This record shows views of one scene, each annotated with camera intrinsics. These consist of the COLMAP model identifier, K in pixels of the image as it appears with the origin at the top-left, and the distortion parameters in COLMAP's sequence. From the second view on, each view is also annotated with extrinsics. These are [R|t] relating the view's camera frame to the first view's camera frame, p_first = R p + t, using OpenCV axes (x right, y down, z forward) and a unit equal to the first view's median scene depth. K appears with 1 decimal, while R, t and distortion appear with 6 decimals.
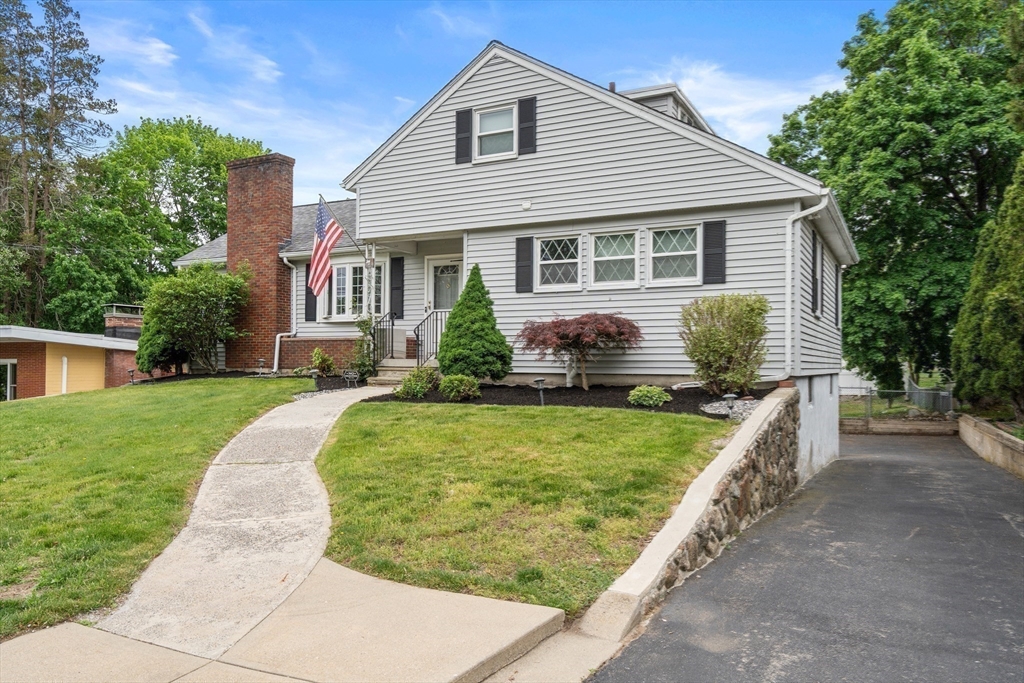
lens RADIAL K [[738.8, 0, 513.7], [0, 738.8, 343.6], [0, 0, 1]] dist [0.003153, -0.000464]
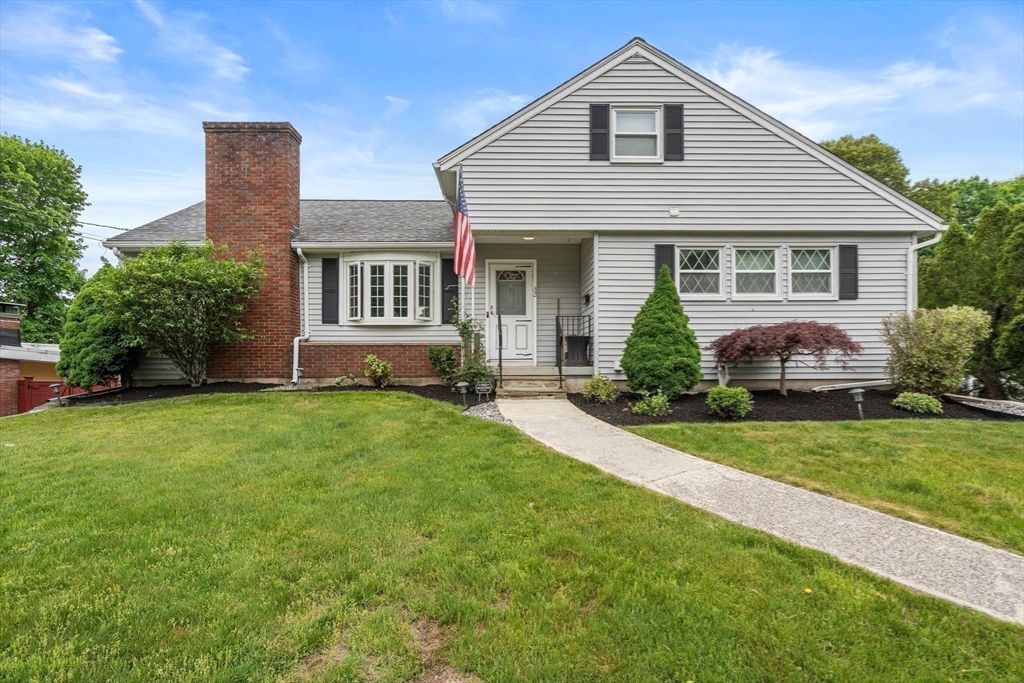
lens RADIAL K [[476.5, 0, 524.5], [0, 476.5, 360.3], [0, 0, 1]] dist [-0.009224, -0.000458]
pose [[0.876497, -0.006952, 0.481357, -0.460527], [-0.004797, 0.999720, 0.023173, -0.001215], [-0.481383, -0.022620, 0.876219, 0.519779]]
